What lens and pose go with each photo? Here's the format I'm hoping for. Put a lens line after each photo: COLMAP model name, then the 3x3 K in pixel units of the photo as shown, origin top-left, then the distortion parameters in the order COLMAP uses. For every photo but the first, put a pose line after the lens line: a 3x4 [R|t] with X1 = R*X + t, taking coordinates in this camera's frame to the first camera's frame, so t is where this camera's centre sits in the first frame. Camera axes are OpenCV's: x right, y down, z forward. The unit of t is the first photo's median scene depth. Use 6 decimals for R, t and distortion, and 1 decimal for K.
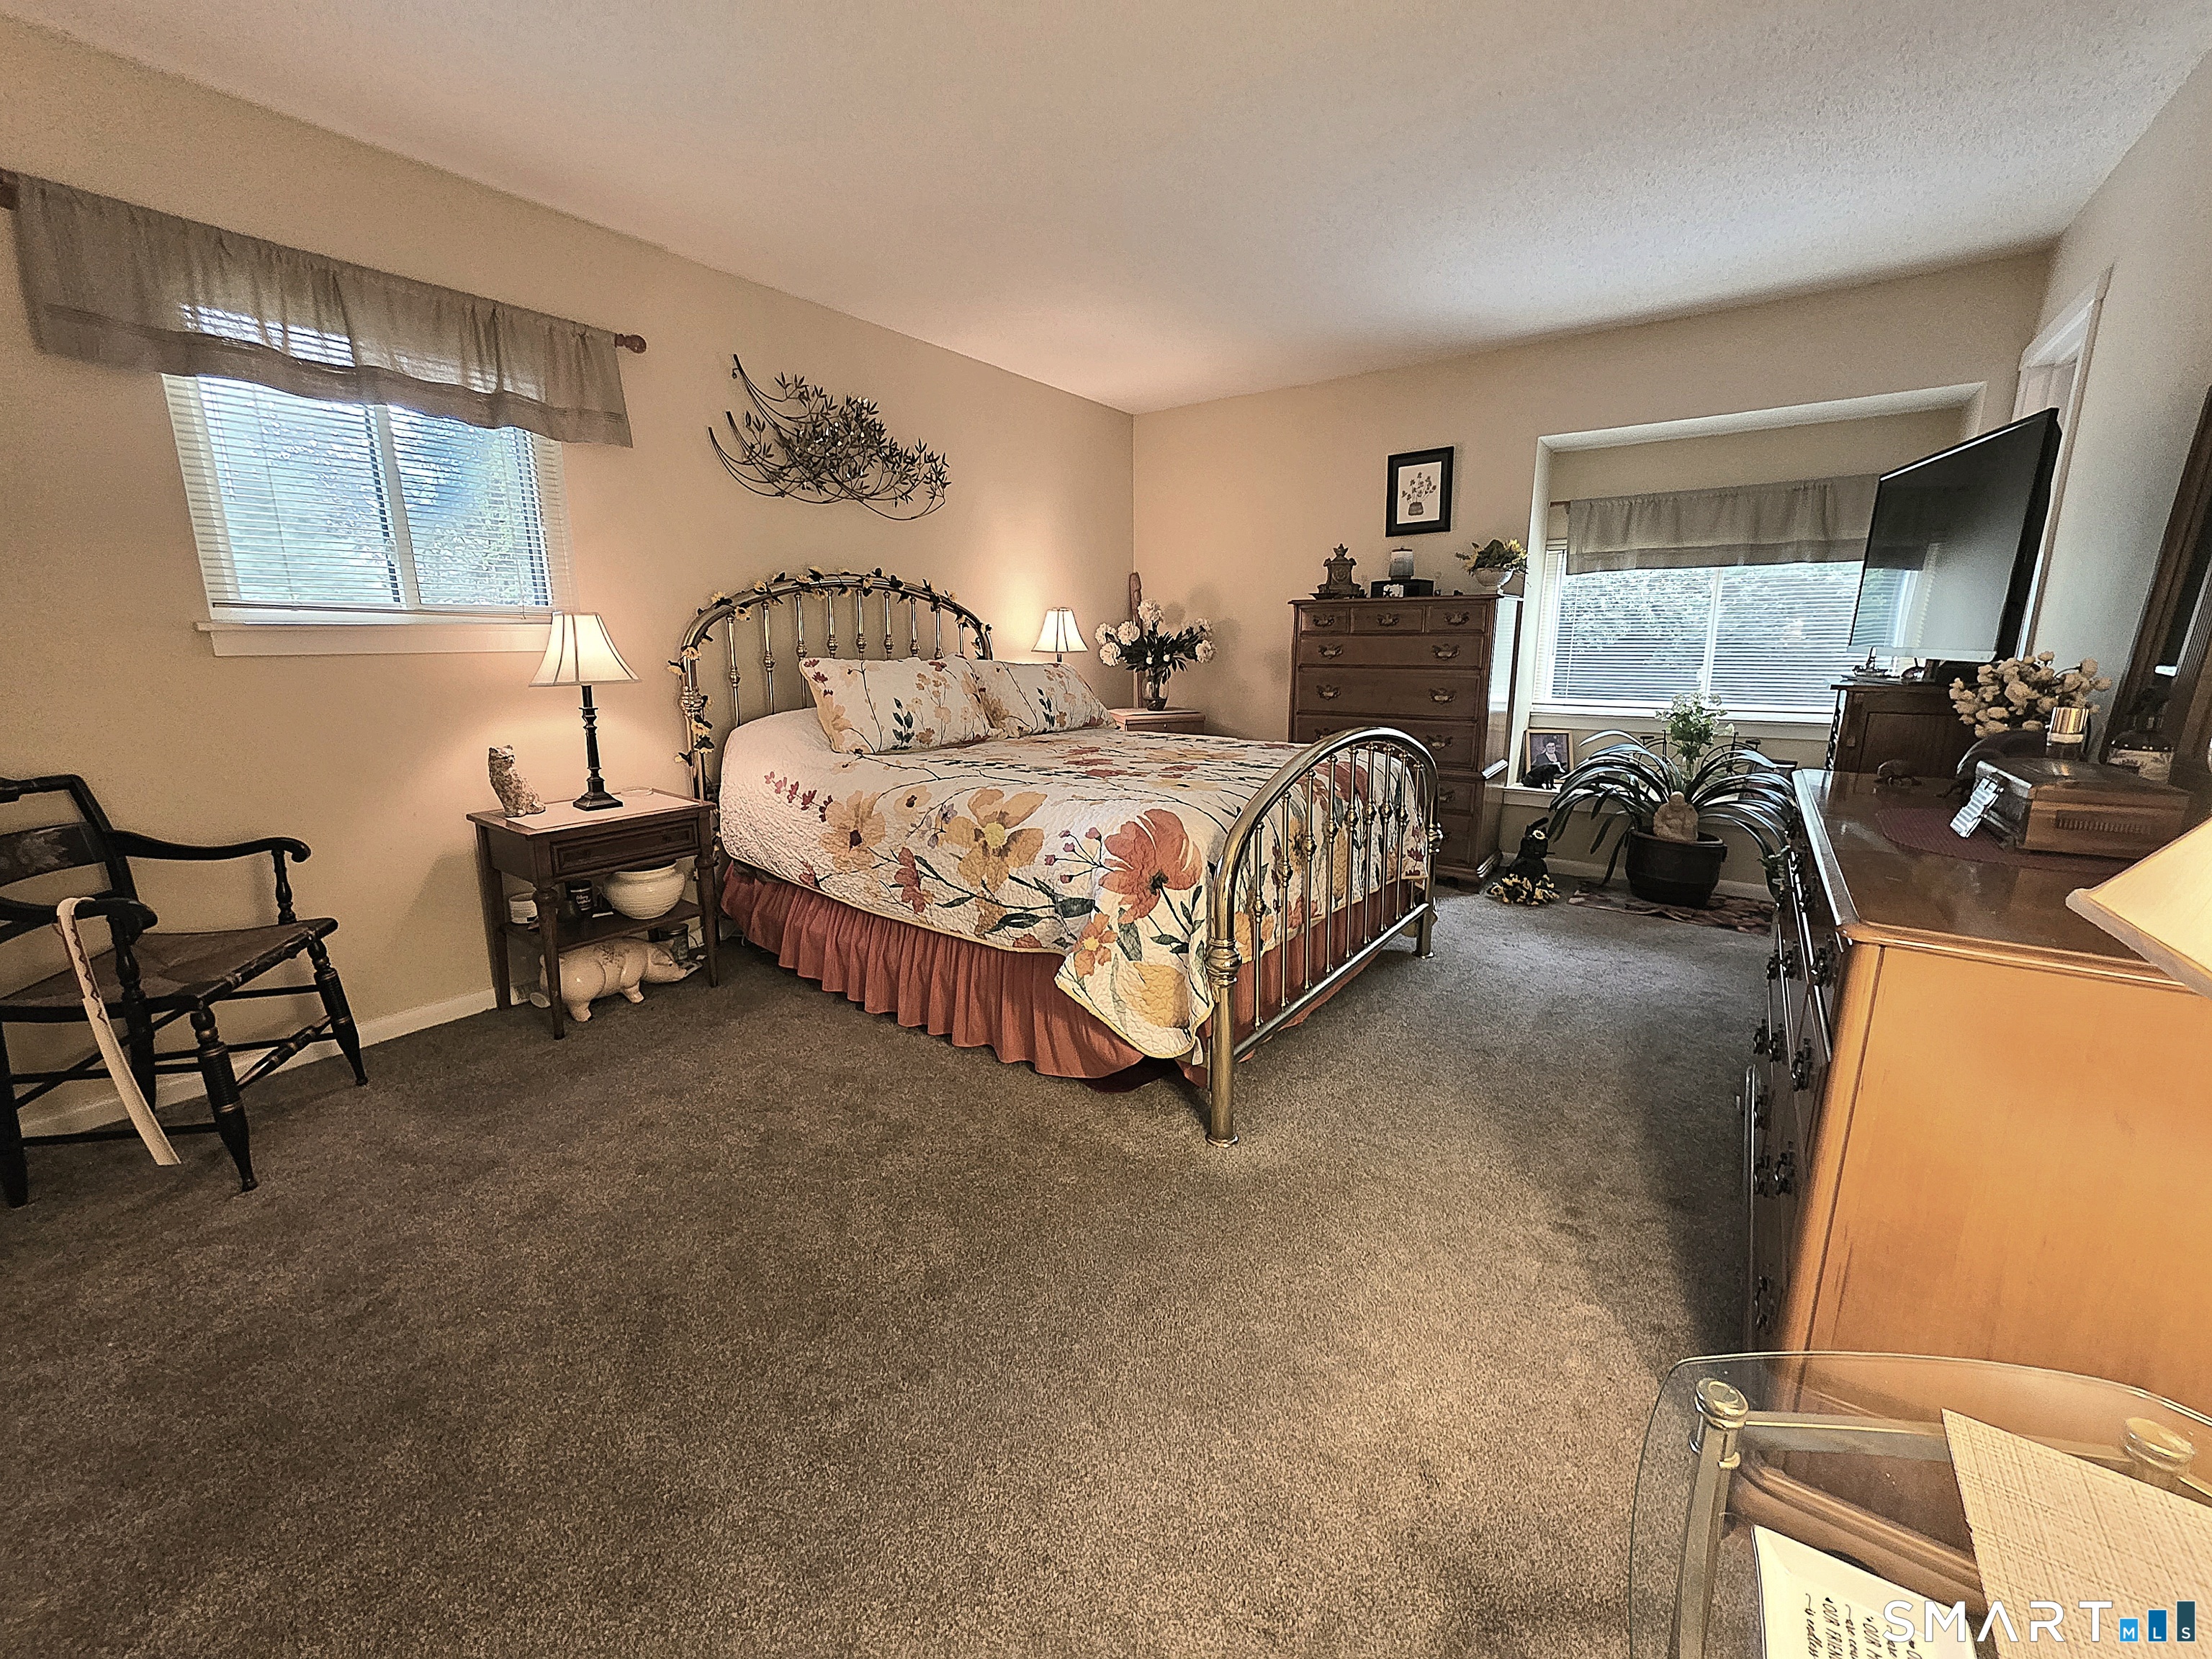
lens RADIAL K [[877.0, 0, 1110.1], [0, 877.0, 820.3], [0, 0, 1]] dist [0.001899, 0.000094]
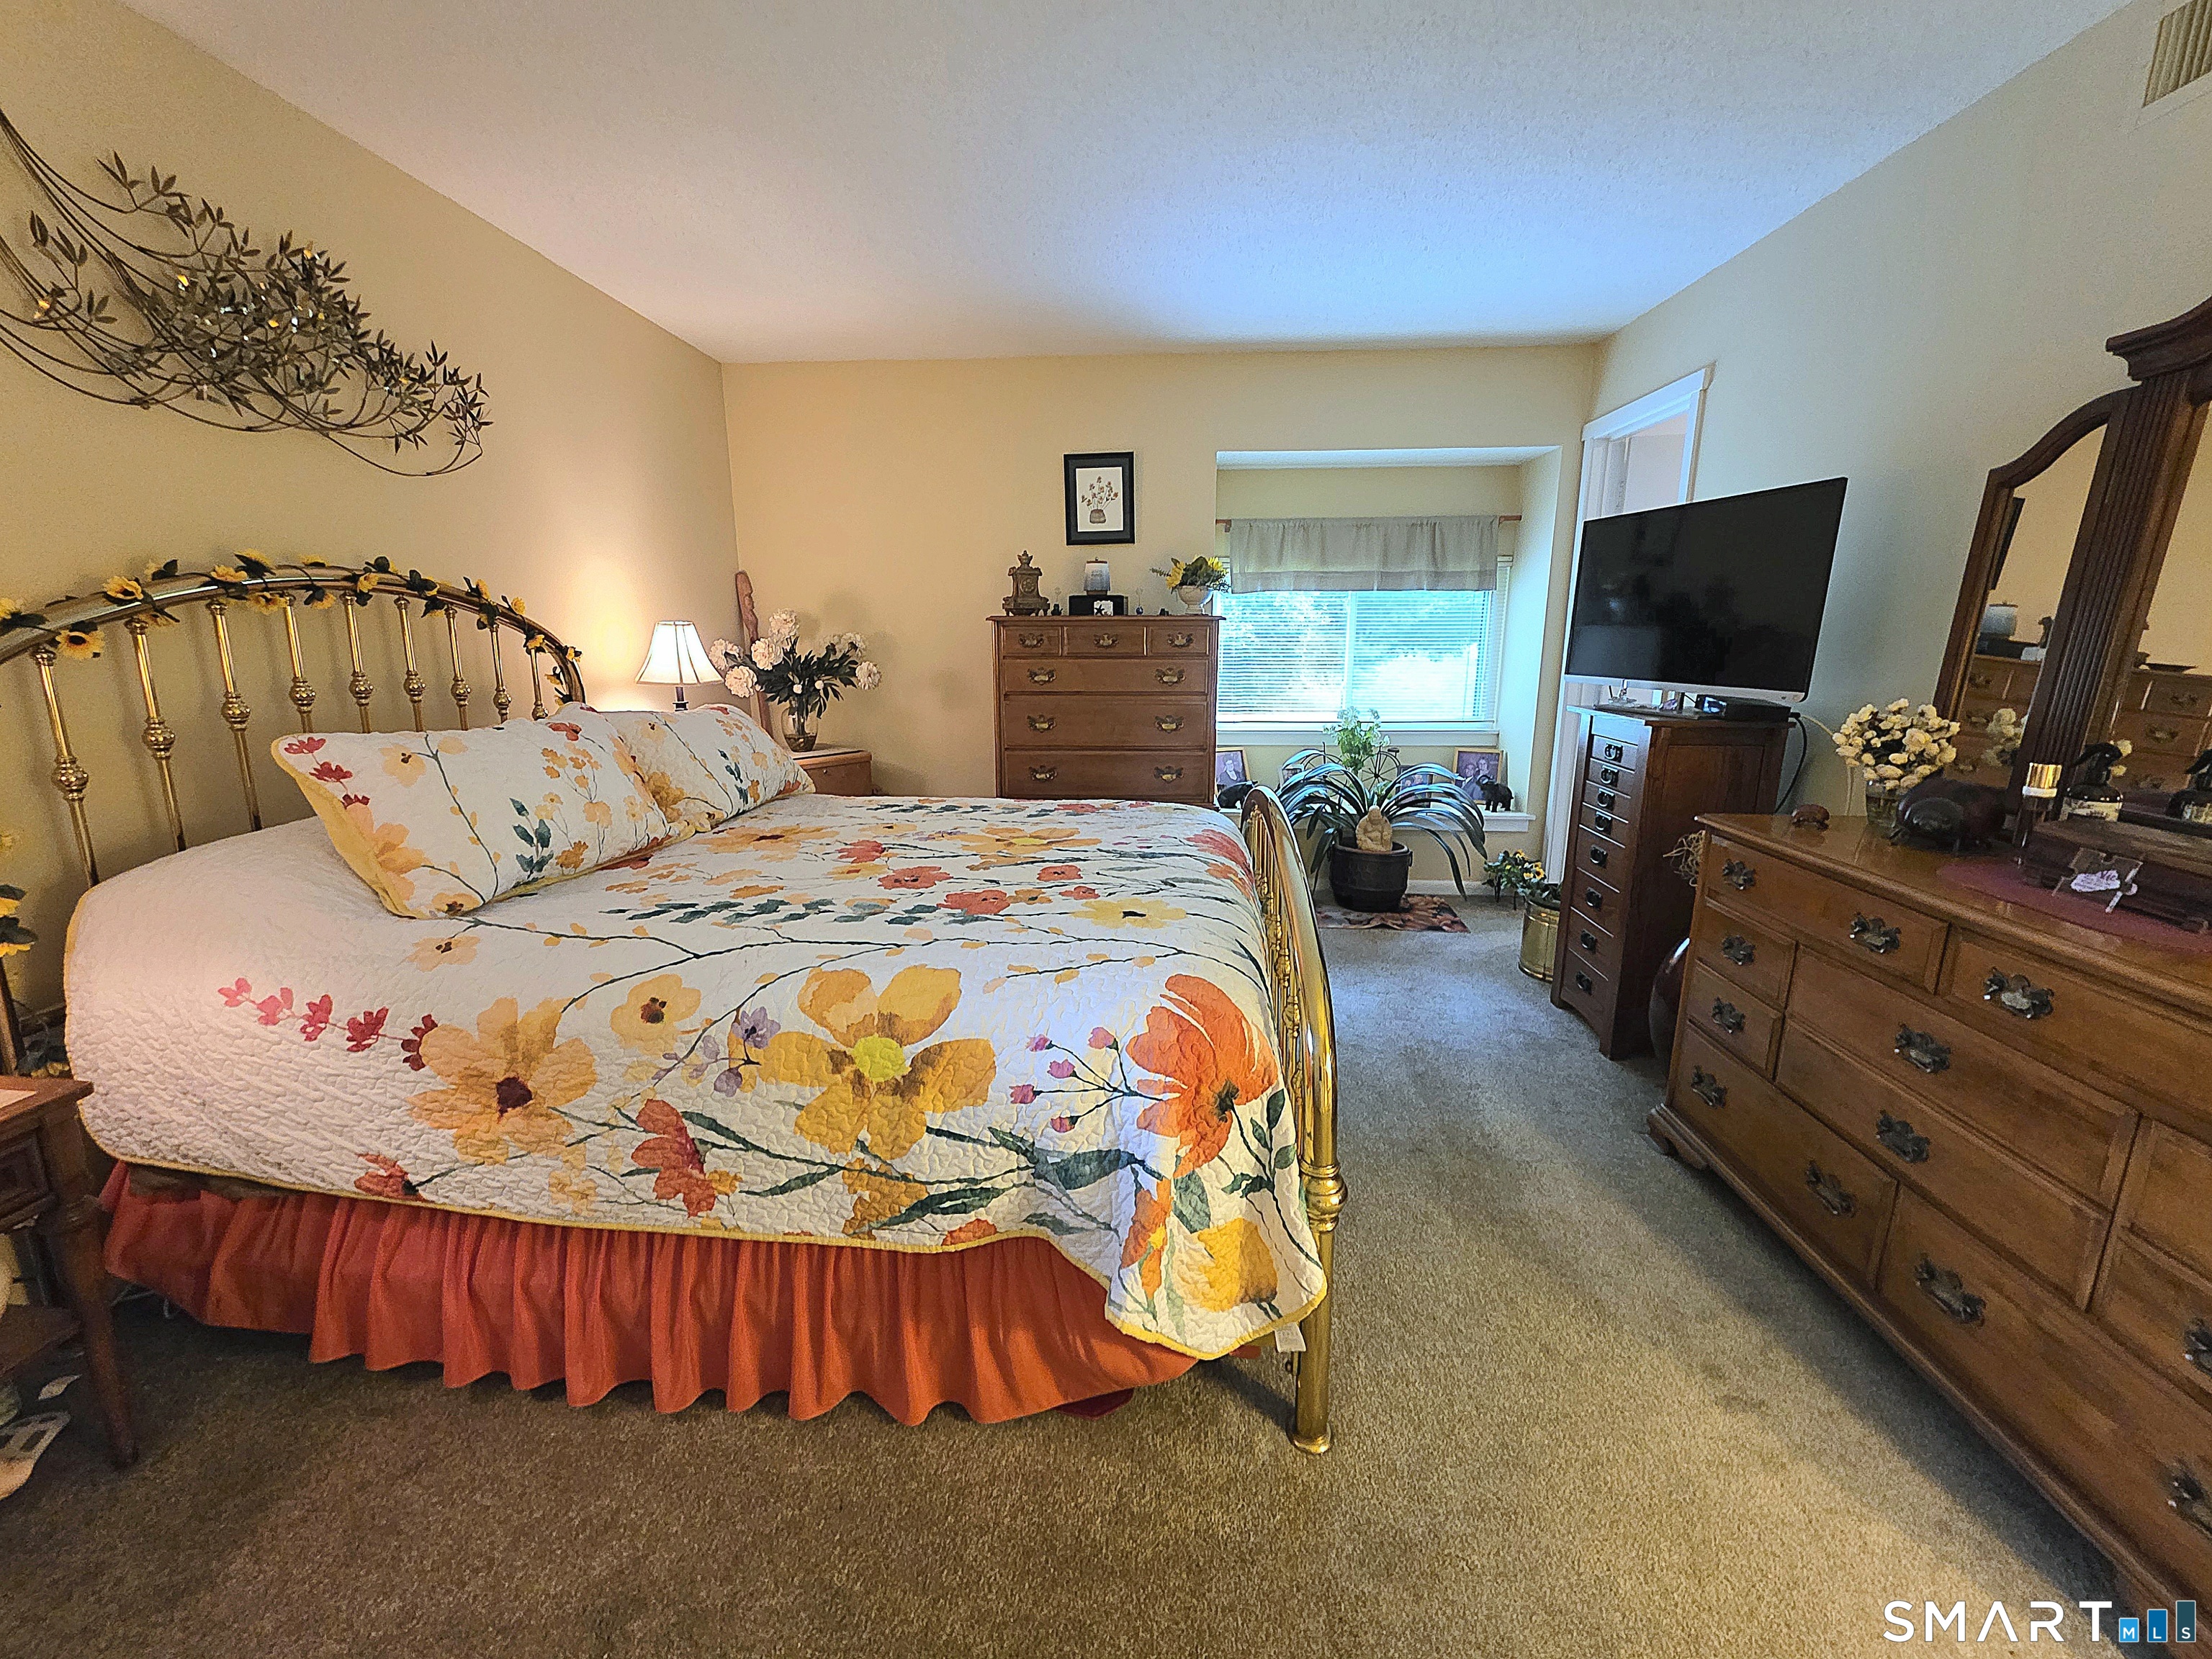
lens RADIAL K [[876.4, 0, 1103.9], [0, 876.4, 818.5], [0, 0, 1]] dist [0.001287, 0.000402]
pose [[0.851785, -0.106337, 0.512987, -0.199010], [0.104523, 0.993992, 0.032491, -0.099104], [-0.513359, 0.025943, 0.857781, 0.308535]]
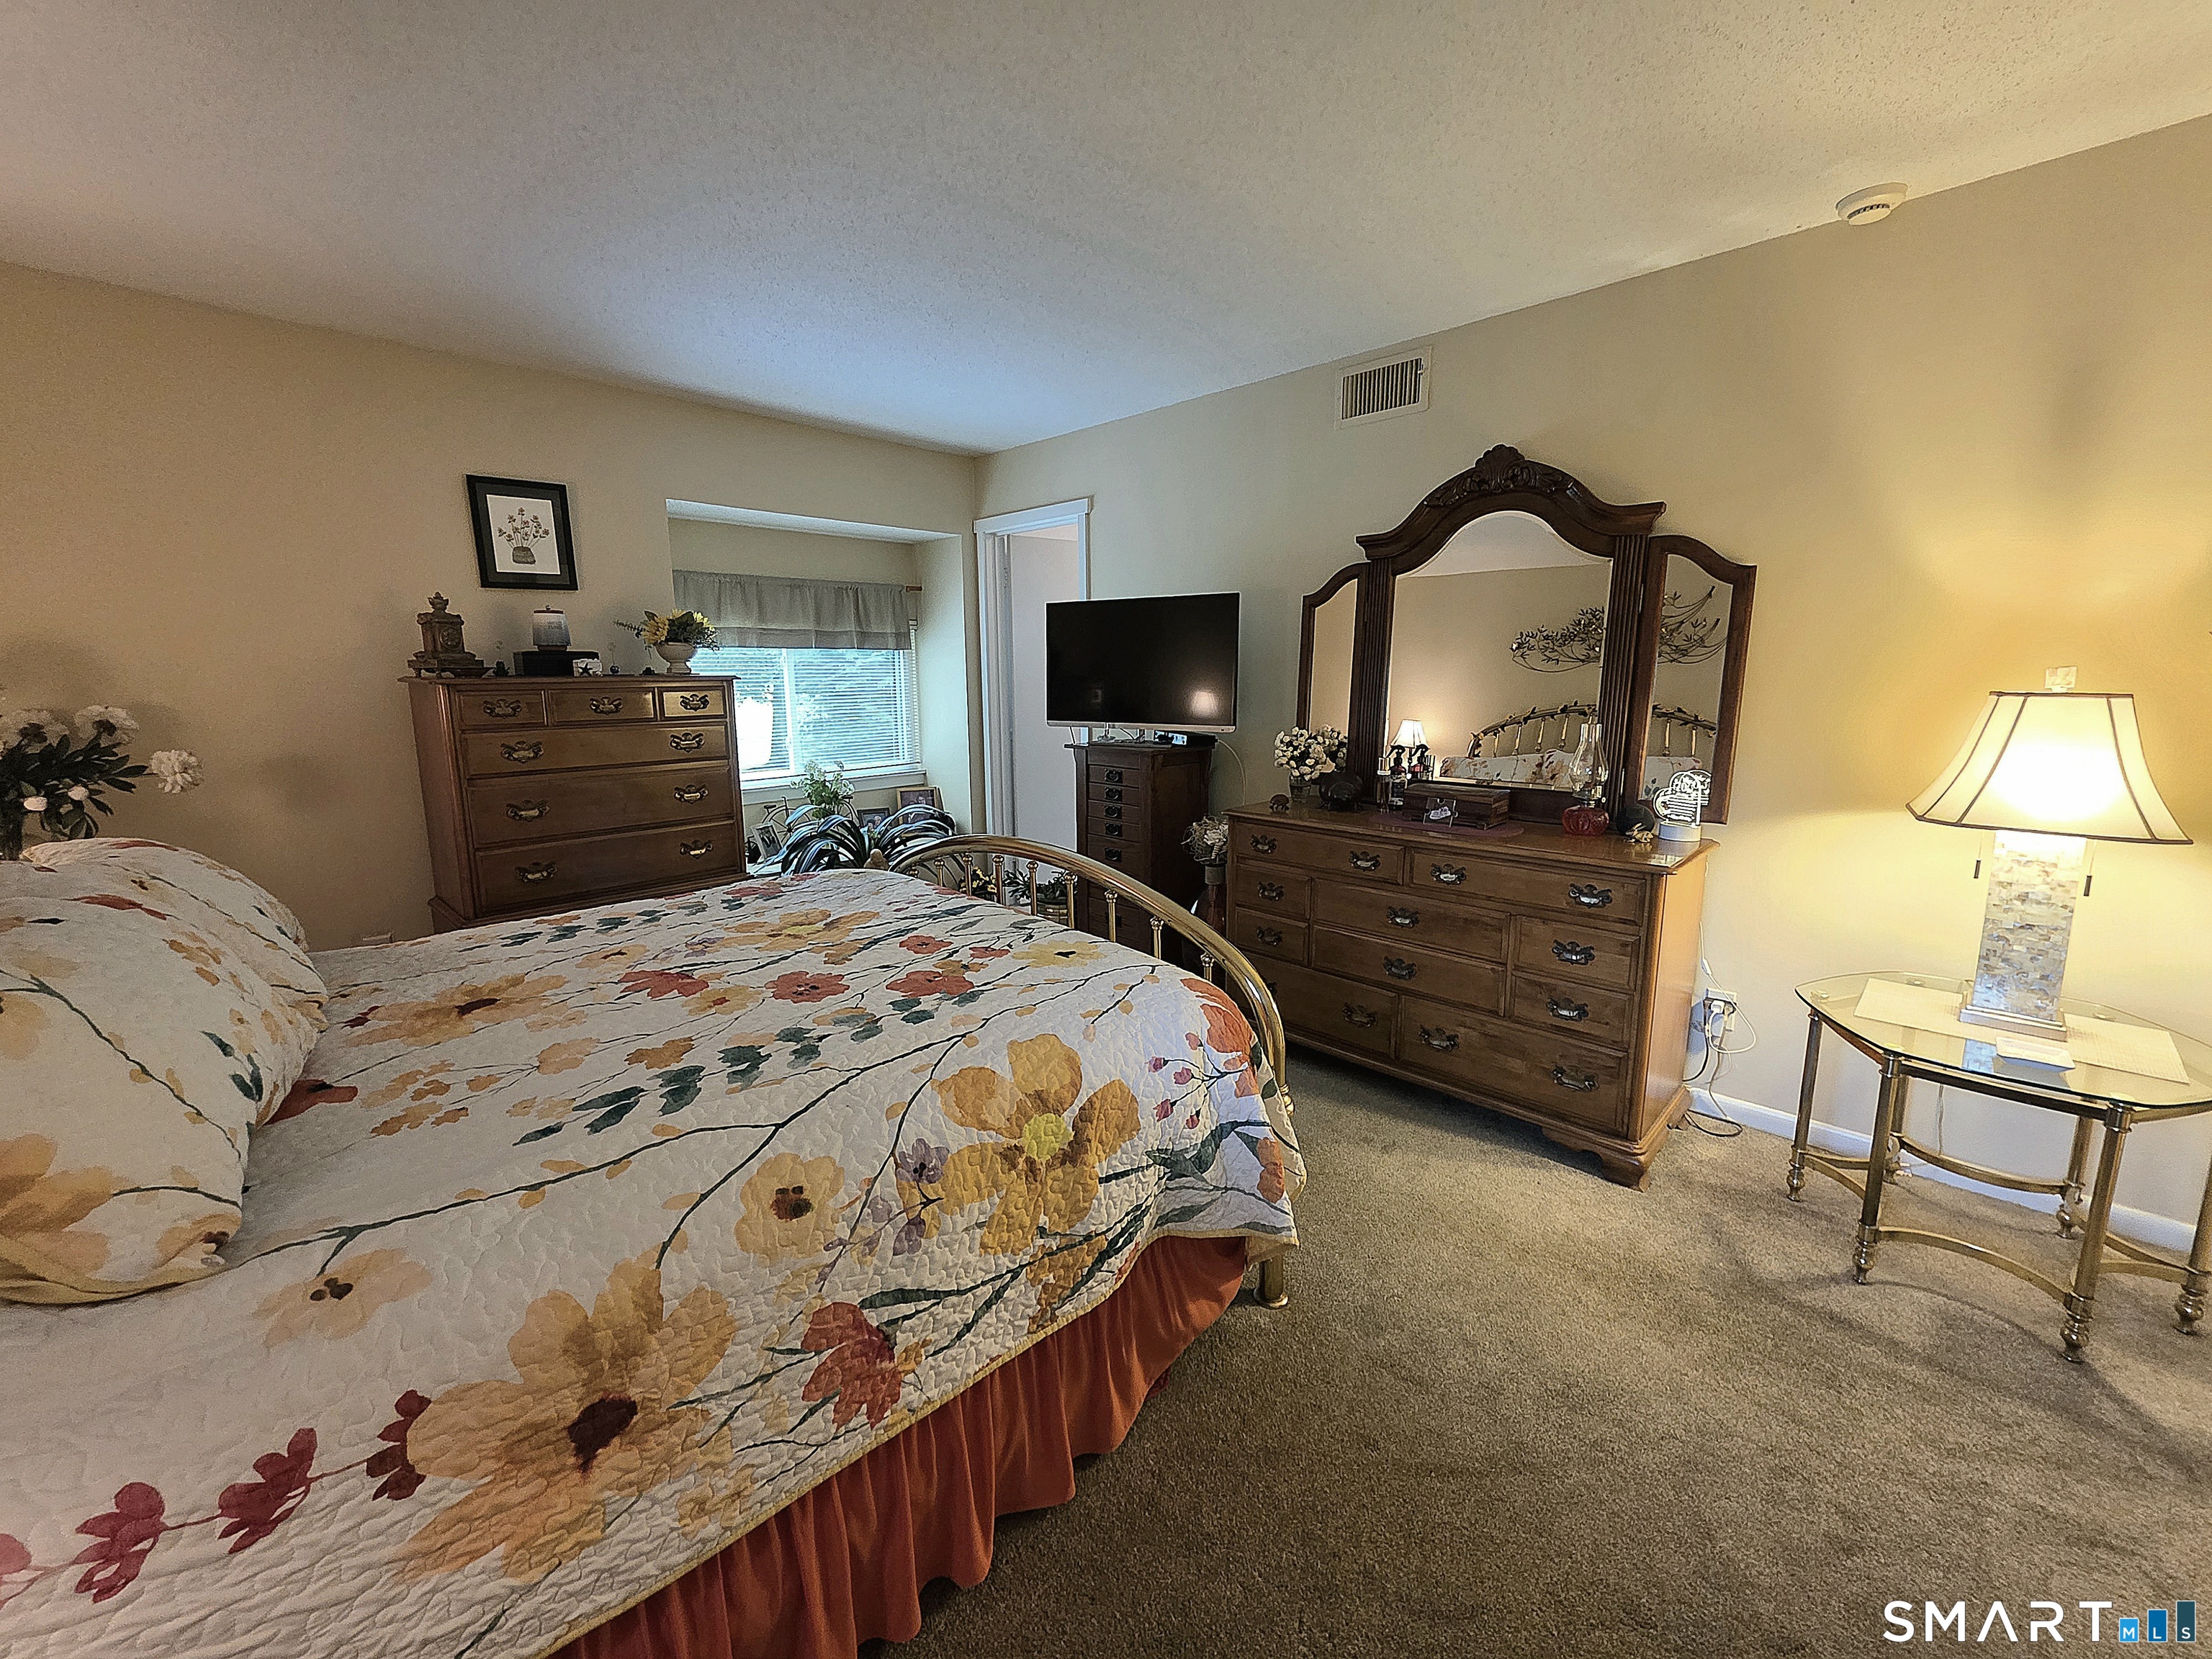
lens RADIAL K [[877.2, 0, 1097.7], [0, 877.2, 819.8], [0, 0, 1]] dist [0.001735, 0.000247]
pose [[0.169298, -0.161703, 0.972209, -0.455645], [0.210137, 0.969688, 0.124691, -0.173600], [-0.962902, 0.183188, 0.198146, 0.577167]]
